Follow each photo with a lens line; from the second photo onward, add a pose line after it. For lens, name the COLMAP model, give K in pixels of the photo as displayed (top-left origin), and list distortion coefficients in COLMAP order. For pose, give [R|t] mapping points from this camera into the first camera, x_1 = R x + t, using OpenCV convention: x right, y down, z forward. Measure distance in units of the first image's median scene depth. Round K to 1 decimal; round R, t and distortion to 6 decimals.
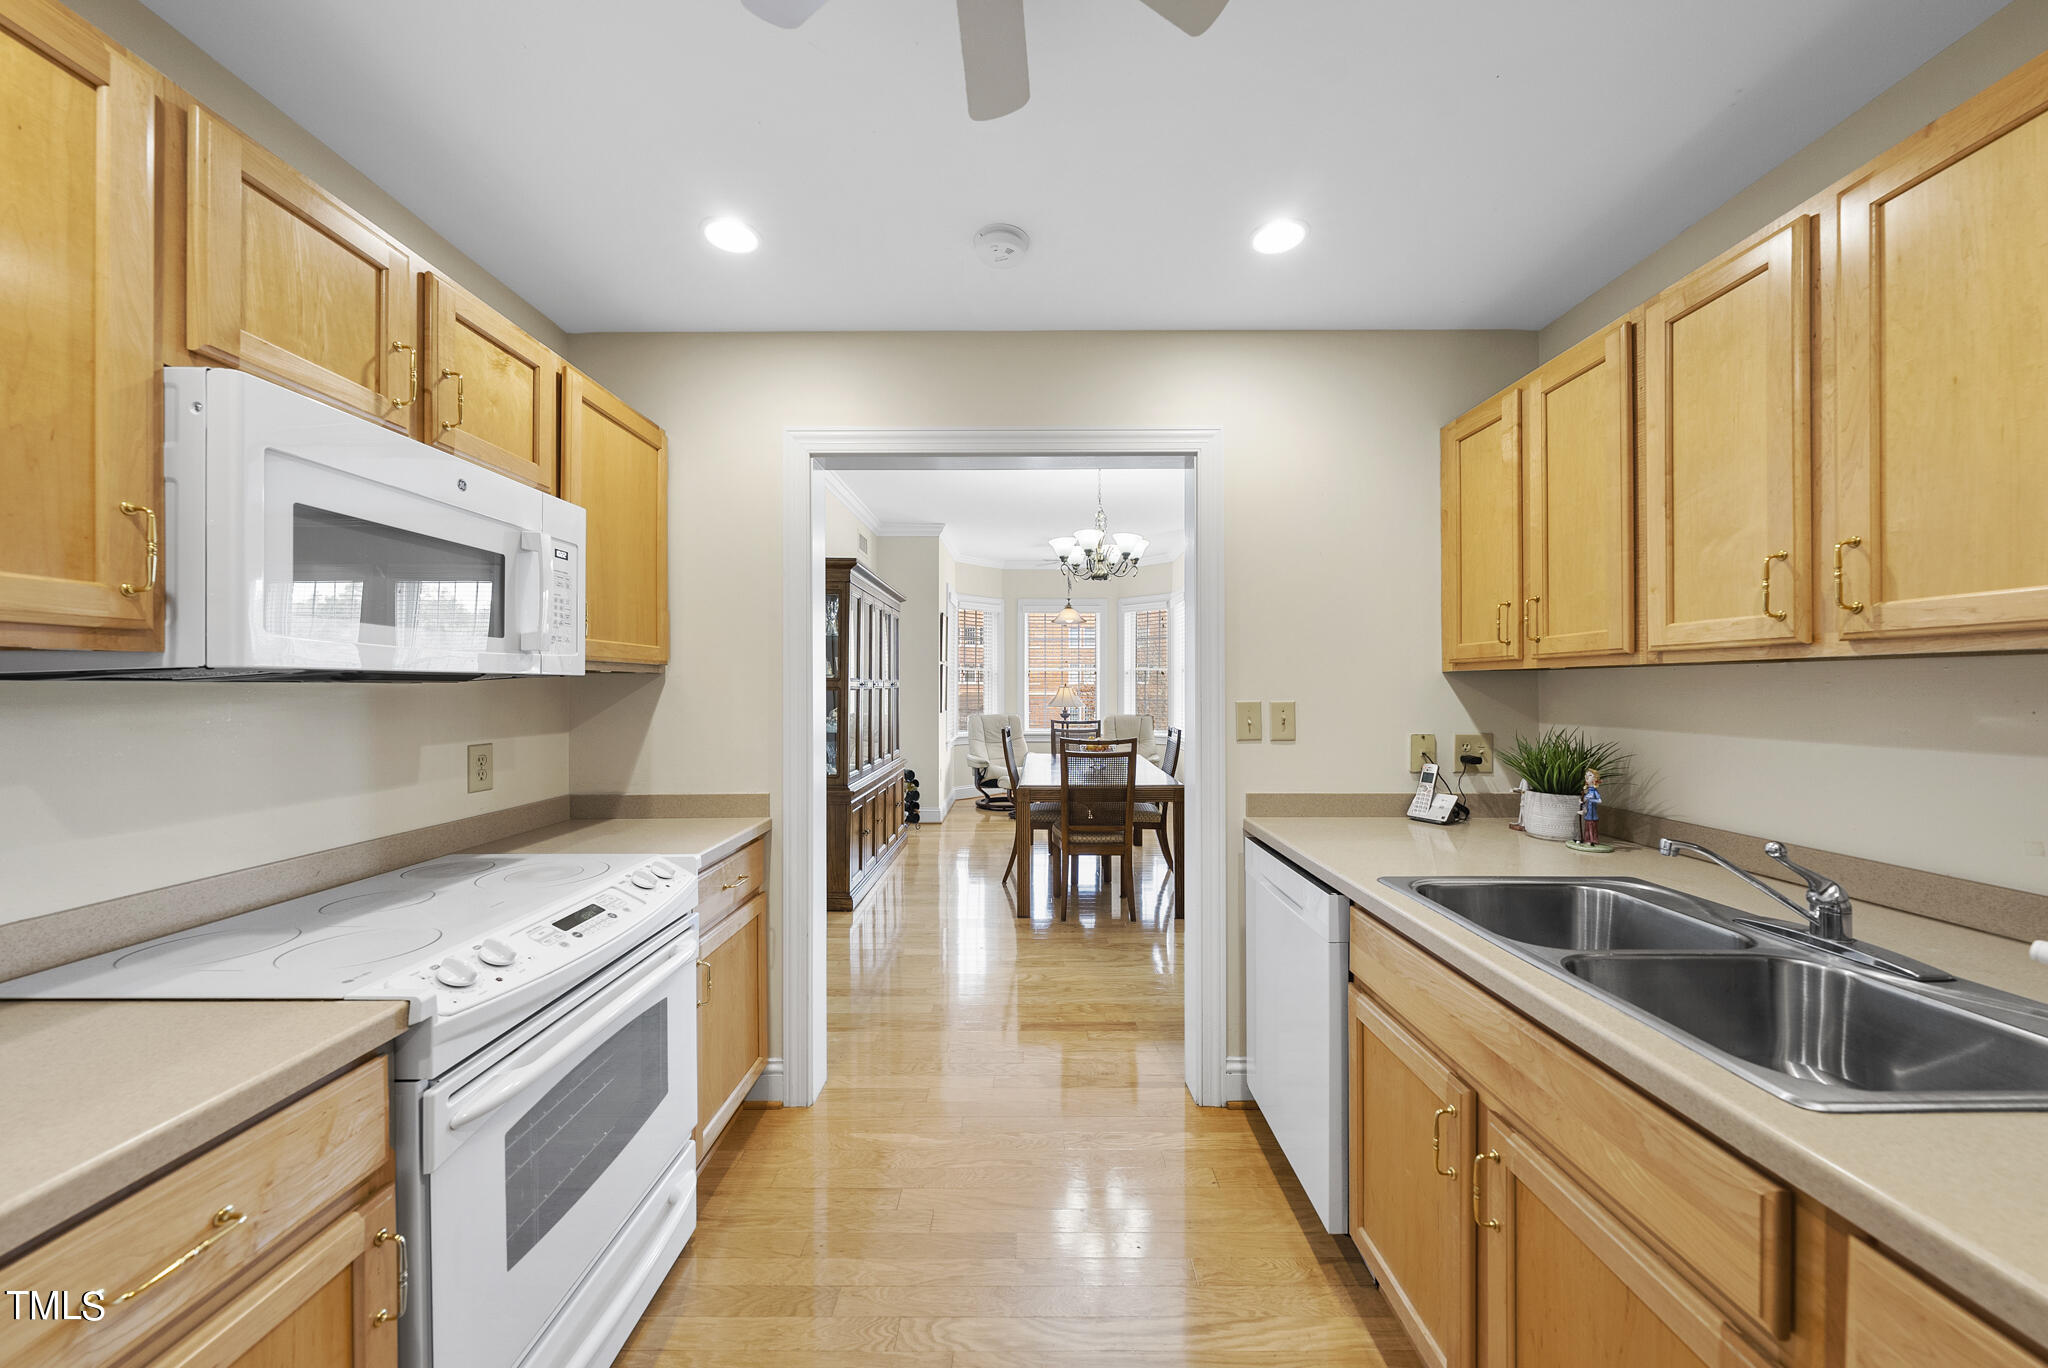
lens RADIAL K [[700.0, 0, 1024.8], [0, 700.0, 687.3], [0, 0, 1]] dist [-0.002504, -0.000172]
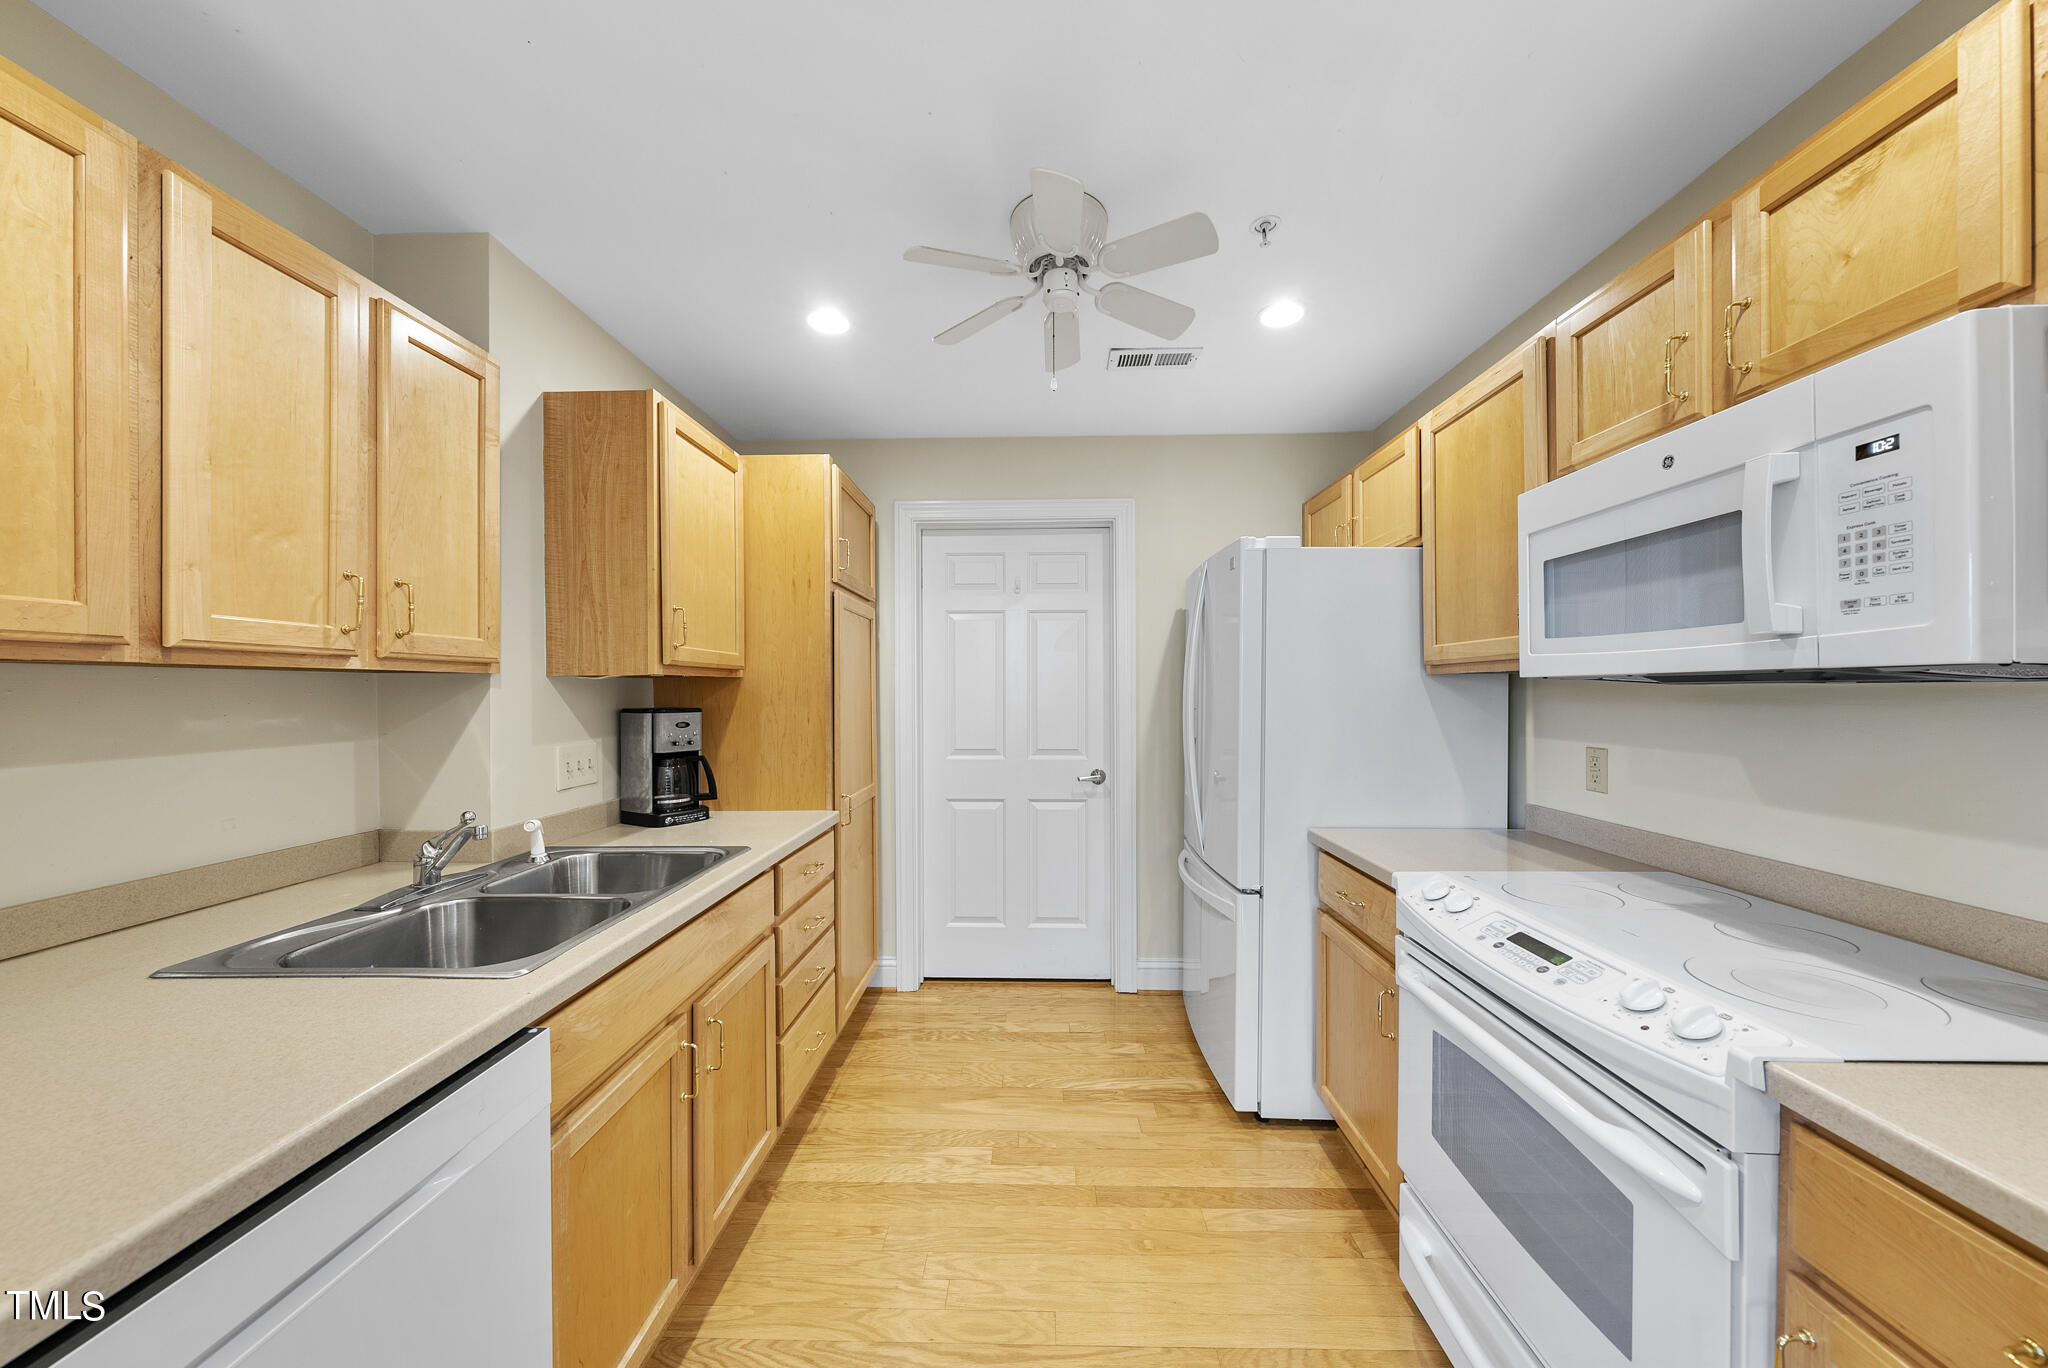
lens RADIAL K [[700.0, 0, 1024.8], [0, 700.0, 687.3], [0, 0, 1]] dist [-0.002504, -0.000172]
pose [[-0.999759, 0.004259, 0.021545, -0.004232], [0.004124, 0.999972, -0.006309, -0.000536], [-0.021572, -0.006219, -0.999748, 1.884212]]
